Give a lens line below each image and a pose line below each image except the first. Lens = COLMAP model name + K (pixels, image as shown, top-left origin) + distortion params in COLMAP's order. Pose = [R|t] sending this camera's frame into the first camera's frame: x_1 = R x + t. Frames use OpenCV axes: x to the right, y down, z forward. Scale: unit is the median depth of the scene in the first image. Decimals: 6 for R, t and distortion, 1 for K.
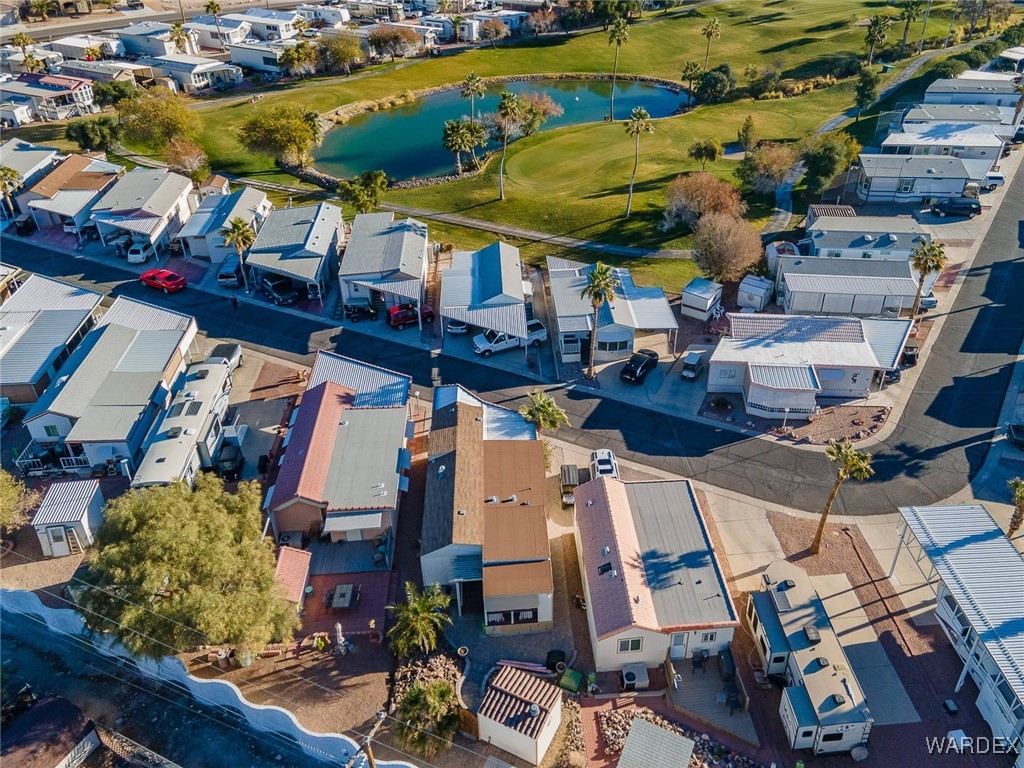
lens RADIAL K [[792.0, 0, 572.2], [0, 792.0, 309.3], [0, 0, 1]] dist [0.039375, 0.001502]
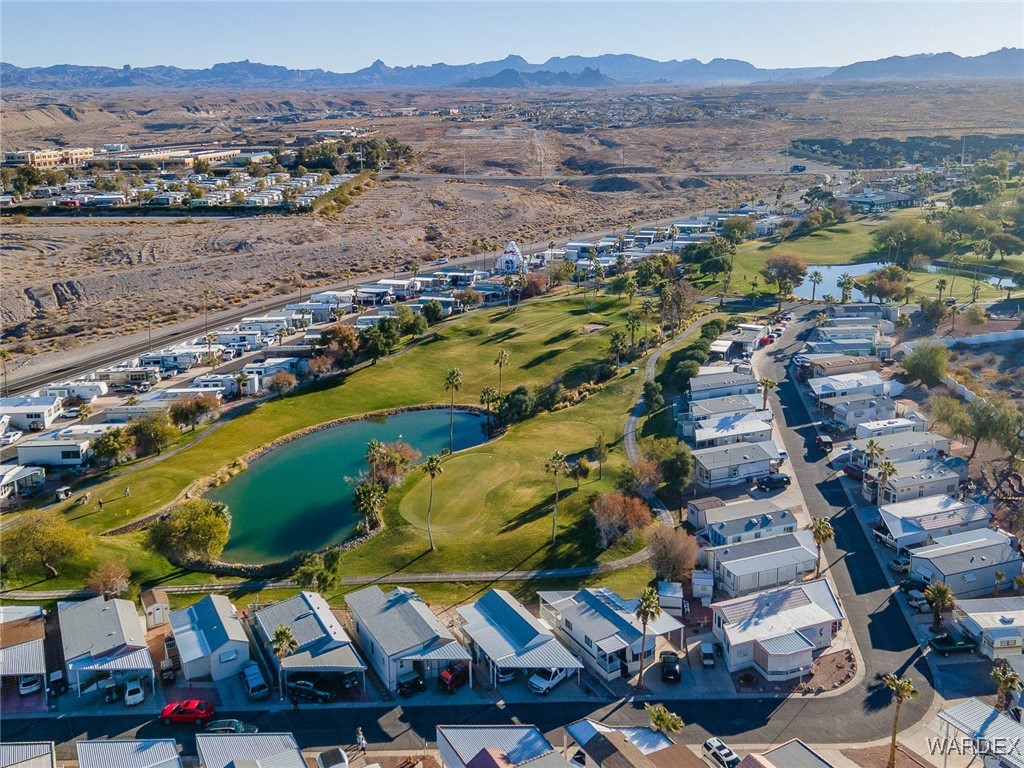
lens RADIAL K [[888.9, 0, 501.4], [0, 888.9, 294.9], [0, 0, 1]] dist [0.037128, 0.013493]
pose [[0.917887, -0.109043, 0.381567, -0.506886], [0.232320, 0.927174, -0.293897, -0.093821], [-0.321732, 0.358409, 0.876374, -0.280403]]
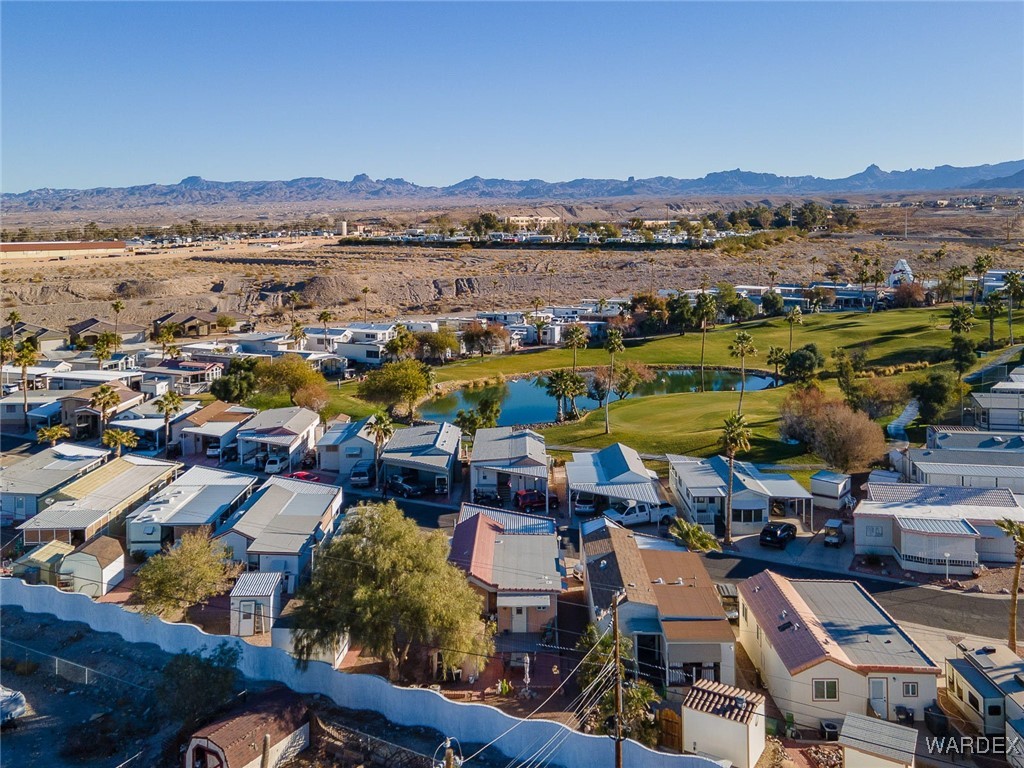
lens RADIAL K [[881.1, 0, 516.1], [0, 881.1, 254.0], [0, 0, 1]] dist [0.039102, 0.021215]
pose [[0.993504, -0.024996, -0.111022, -0.085724], [-0.033254, 0.869232, -0.493284, 0.261688], [0.108835, 0.493771, 0.862754, -0.123366]]
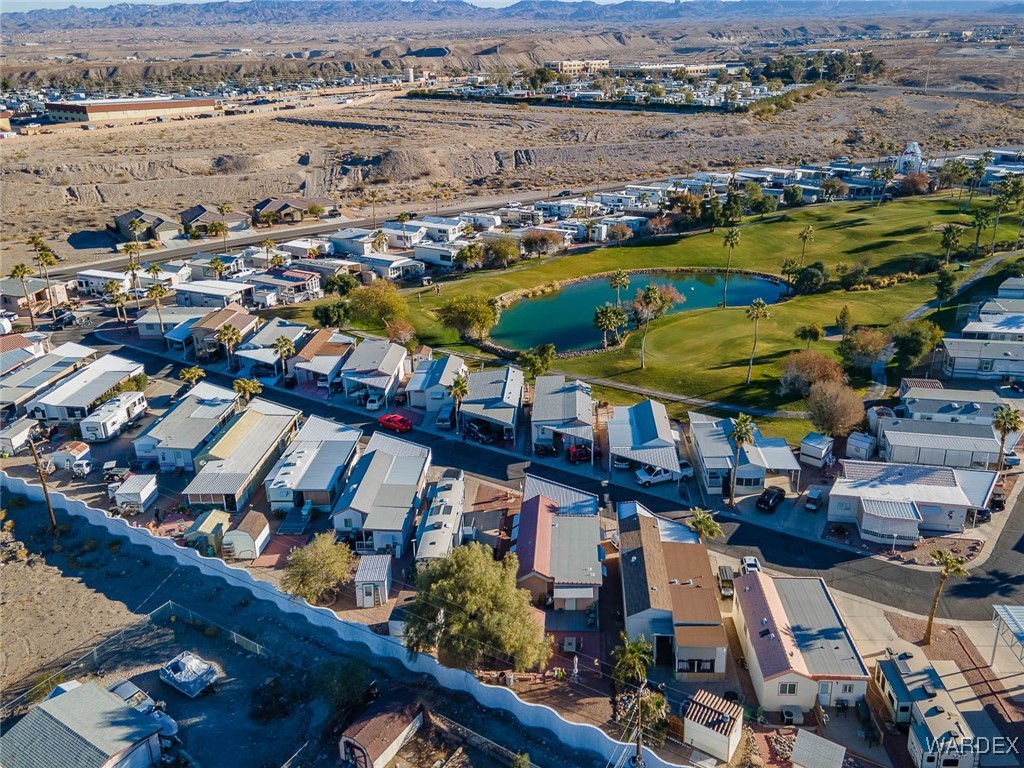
lens RADIAL K [[773.7, 0, 567.9], [0, 773.7, 305.7], [0, 0, 1]] dist [0.025849, 0.041503]
pose [[0.993528, 0.013009, -0.112836, -0.081420], [-0.038133, 0.973963, -0.223476, 0.049330], [0.106991, 0.226333, 0.968156, -0.248360]]
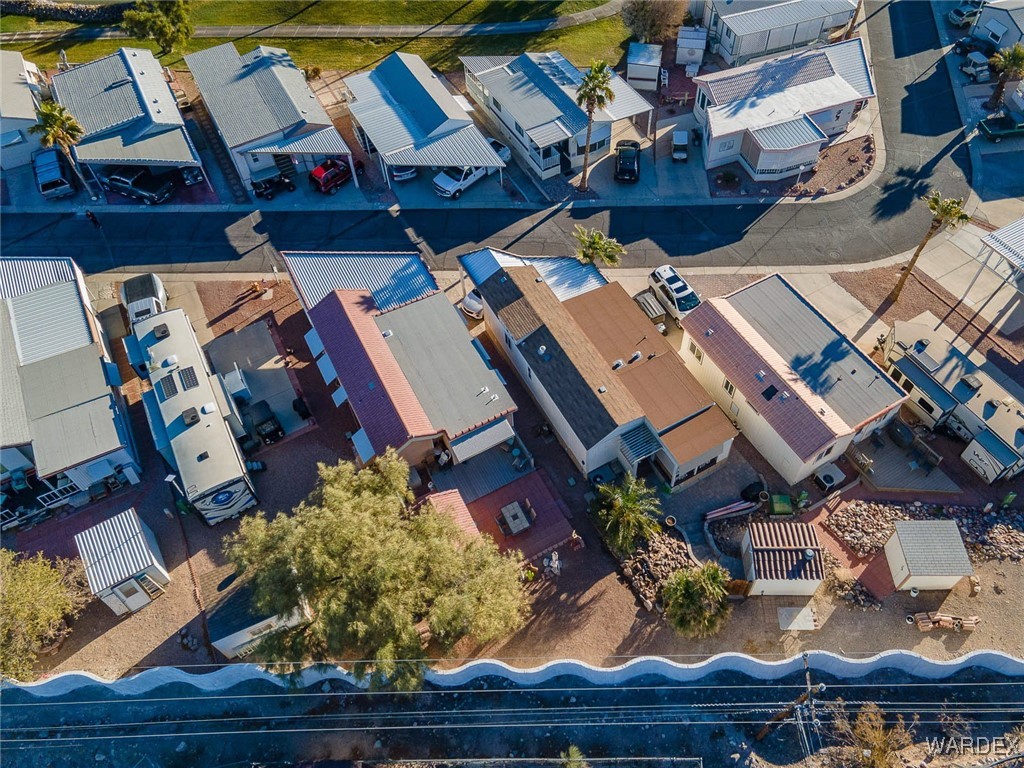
lens RADIAL K [[773.7, 0, 567.9], [0, 773.7, 305.7], [0, 0, 1]] dist [0.025849, 0.041503]
pose [[0.909965, -0.322379, 0.260835, -0.214915], [0.222405, 0.910284, 0.349169, -0.084720], [-0.349998, -0.259720, 0.900026, 0.141439]]
